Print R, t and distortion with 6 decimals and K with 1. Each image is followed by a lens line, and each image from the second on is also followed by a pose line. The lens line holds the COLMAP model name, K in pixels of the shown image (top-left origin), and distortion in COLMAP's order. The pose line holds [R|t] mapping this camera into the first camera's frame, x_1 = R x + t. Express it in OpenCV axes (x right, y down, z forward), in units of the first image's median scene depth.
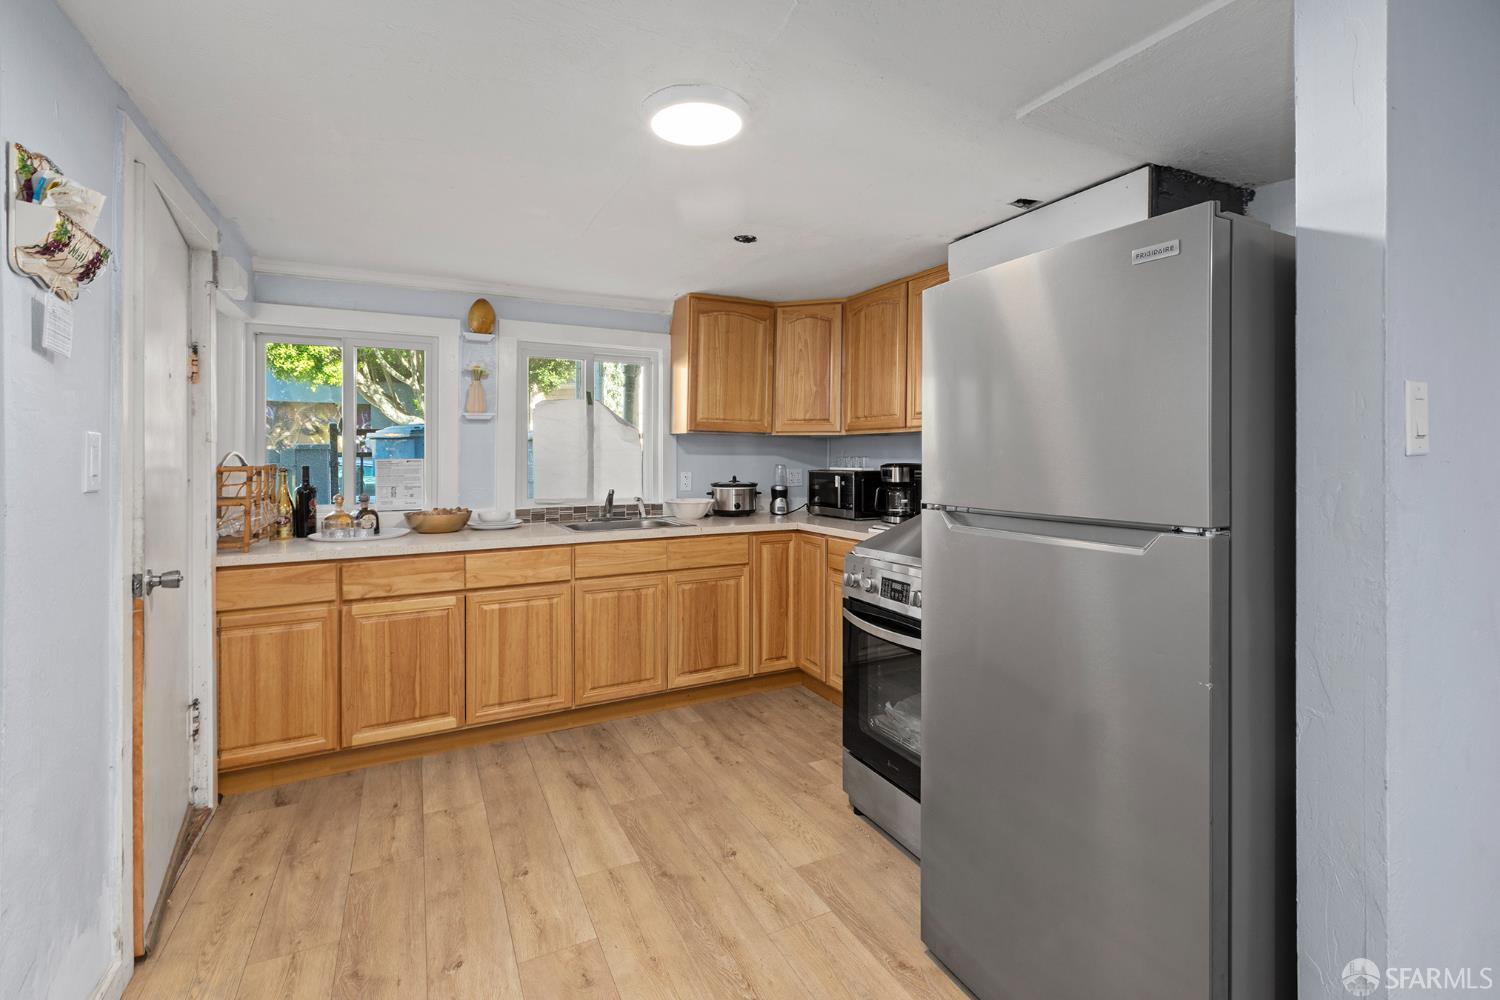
lens RADIAL K [[691.8, 0, 768.3], [0, 691.8, 455.7], [0, 0, 1]] dist [-0.001947, -0.000100]
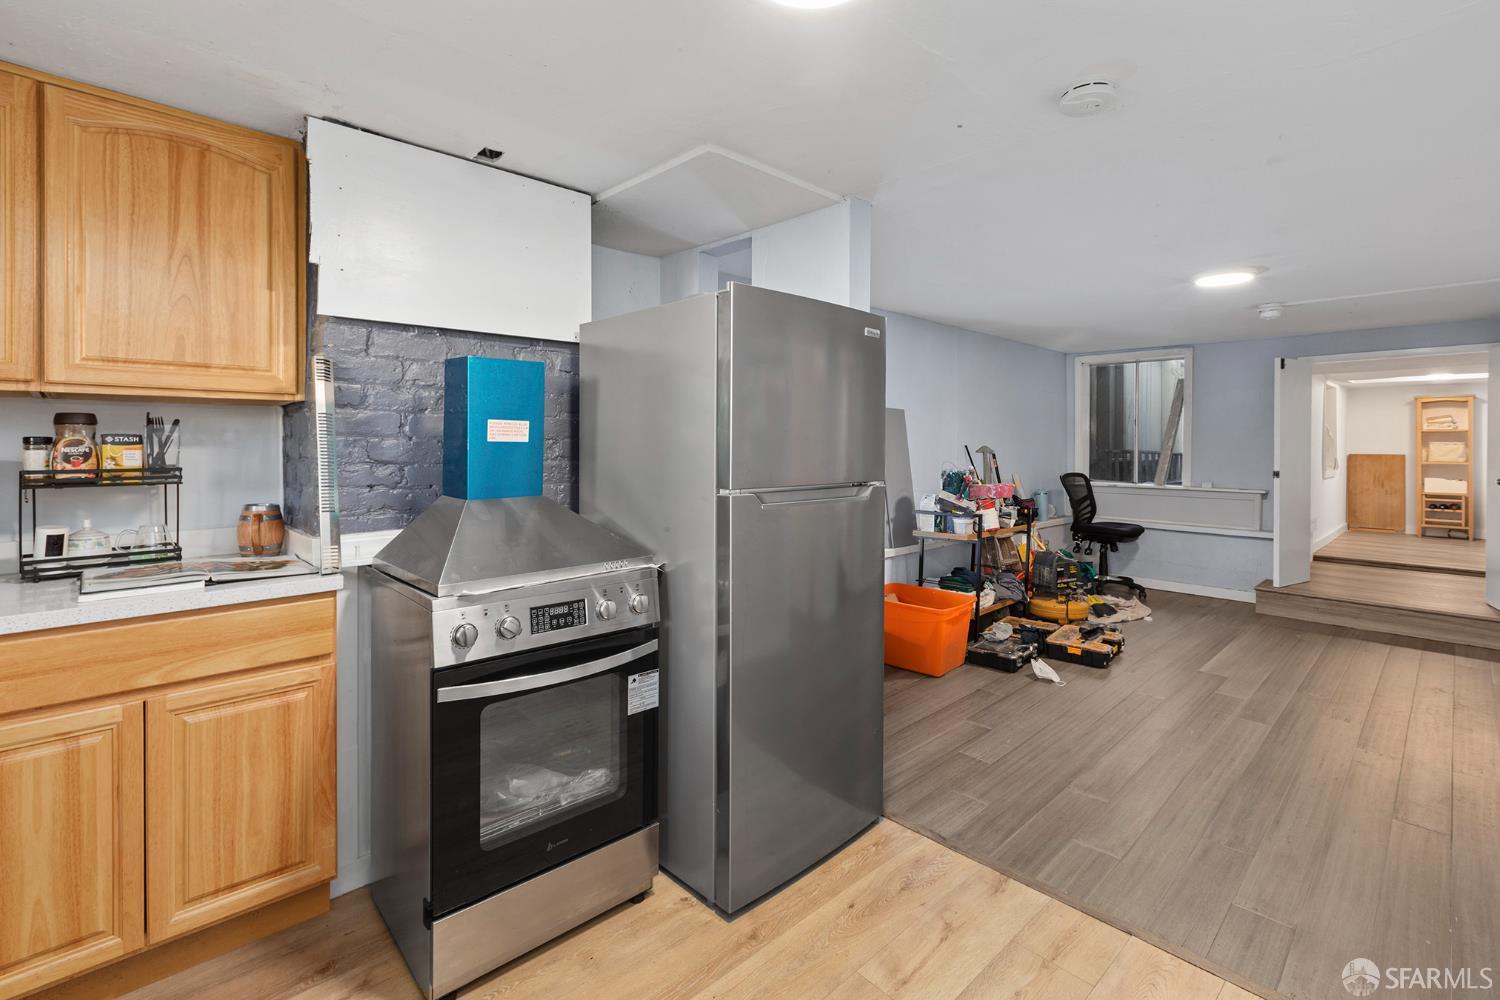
lens RADIAL K [[691.8, 0, 737.1], [0, 691.8, 443.4], [0, 0, 1]] dist [-0.001947, -0.000100]
pose [[-0.266579, -0.006475, 0.963791, -1.047123], [-0.003849, 0.999977, 0.005654, -0.007140], [-0.963805, -0.002202, -0.266598, 1.723390]]
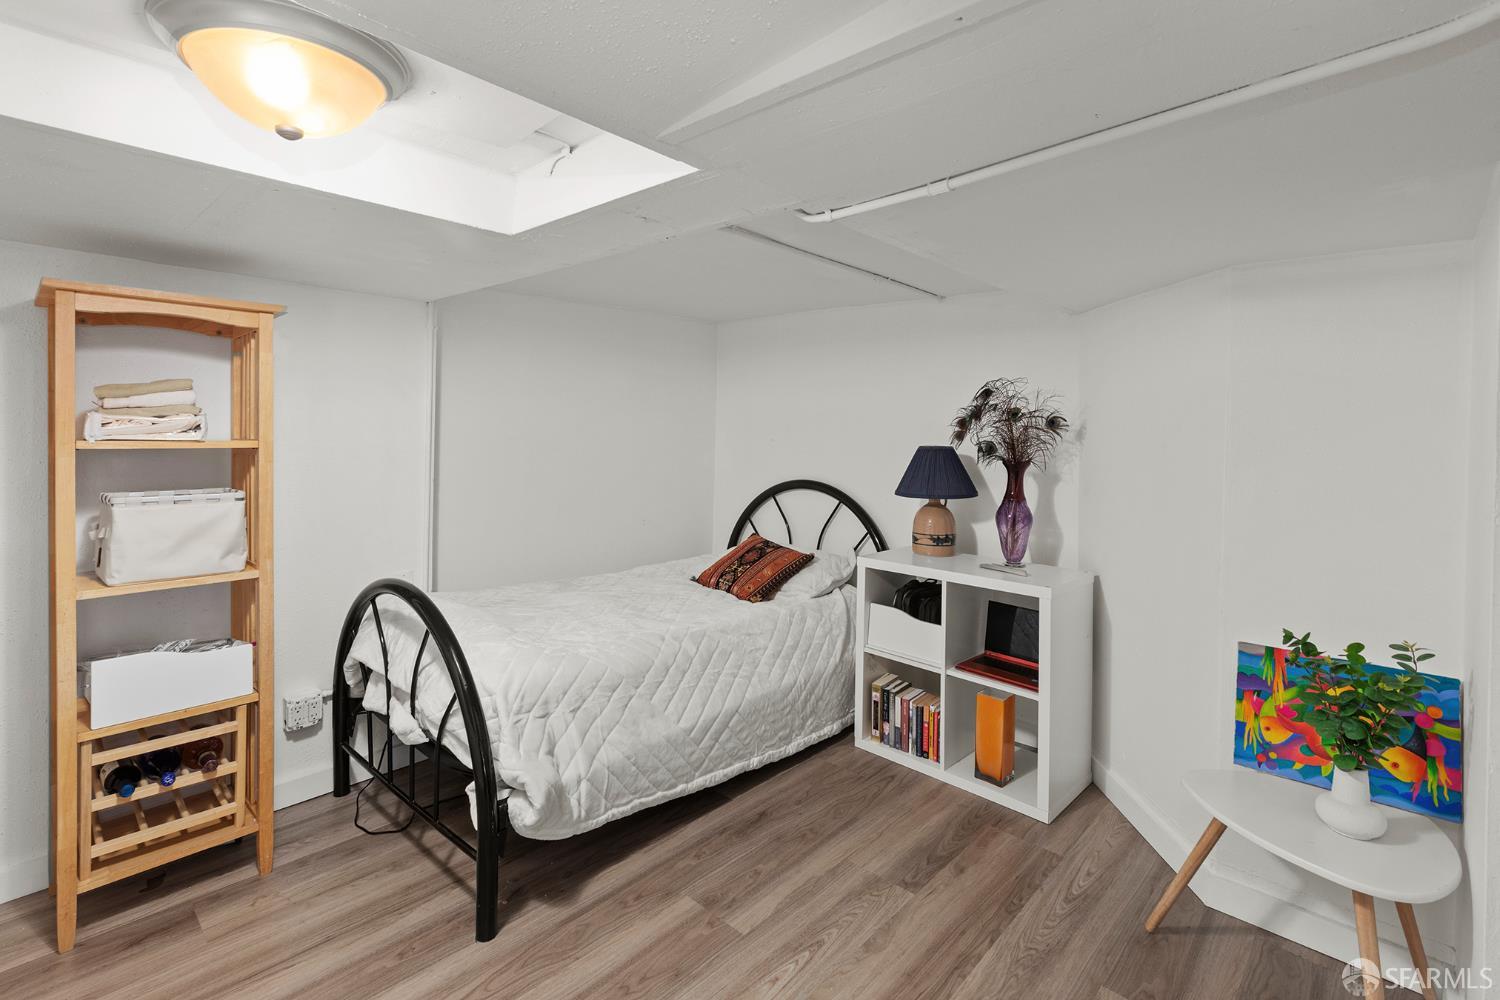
lens RADIAL K [[691.8, 0, 751.1], [0, 691.8, 430.8], [0, 0, 1]] dist [-0.001947, -0.000100]
pose [[-0.939446, -0.009352, -0.342569, 1.096860], [-0.009844, 0.999951, -0.000303, -0.094368], [0.342555, 0.003087, -0.939493, -1.805446]]
